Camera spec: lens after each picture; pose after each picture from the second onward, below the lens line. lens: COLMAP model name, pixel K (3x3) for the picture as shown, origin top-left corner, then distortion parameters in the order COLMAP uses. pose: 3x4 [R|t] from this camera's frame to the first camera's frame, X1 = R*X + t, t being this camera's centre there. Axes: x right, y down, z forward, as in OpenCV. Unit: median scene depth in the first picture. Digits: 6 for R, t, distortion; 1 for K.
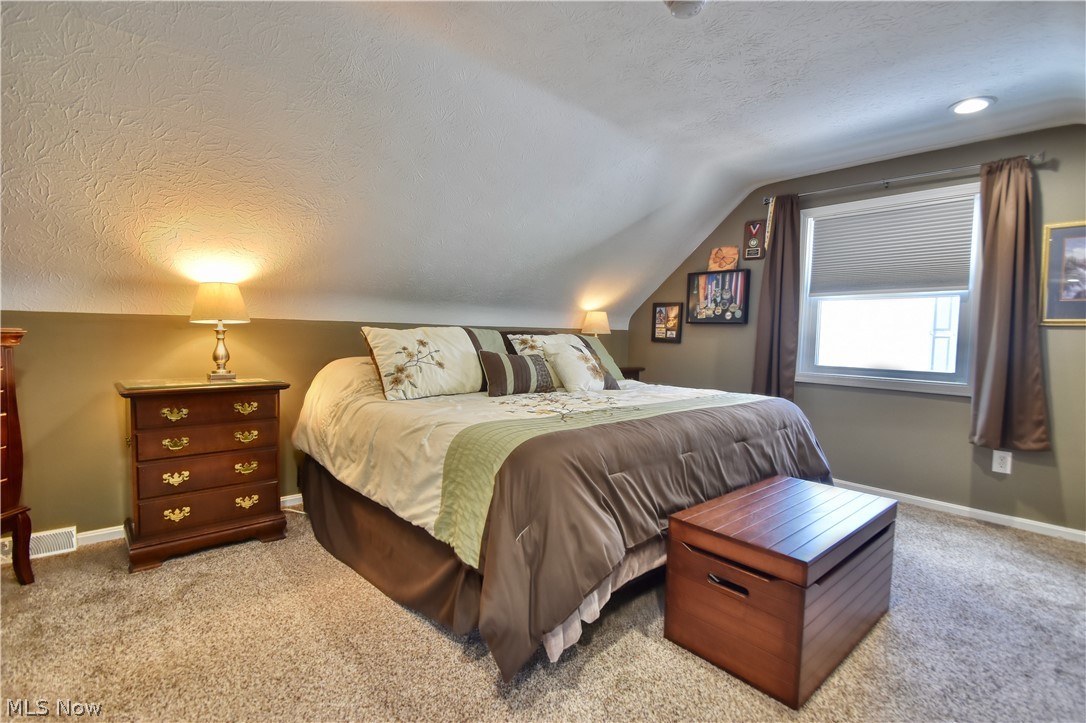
lens RADIAL K [[514.1, 0, 543.0], [0, 514.1, 361.5], [0, 0, 1]] dist [0.030671, -0.026017]
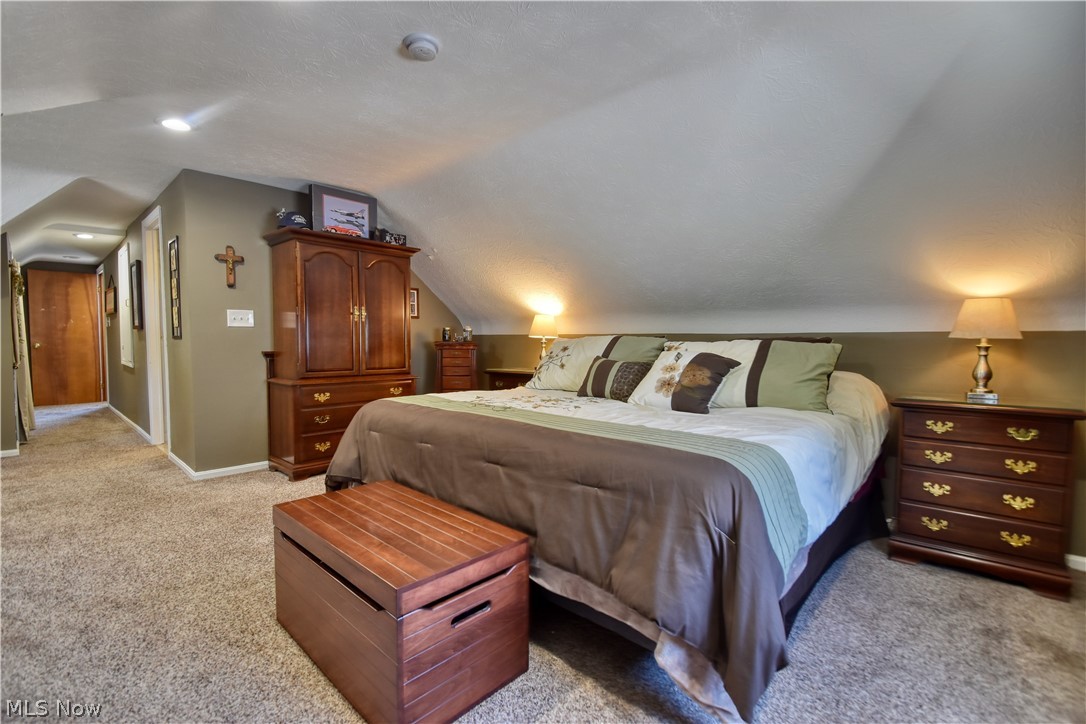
lens RADIAL K [[472.8, 0, 551.8], [0, 472.8, 362.2], [0, 0, 1]] dist [-0.002308, -0.012680]
pose [[0.111737, 0.023274, -0.993465, 0.139467], [-0.054780, 0.998350, 0.017227, -0.003155], [0.992227, 0.052497, 0.112828, 0.122292]]
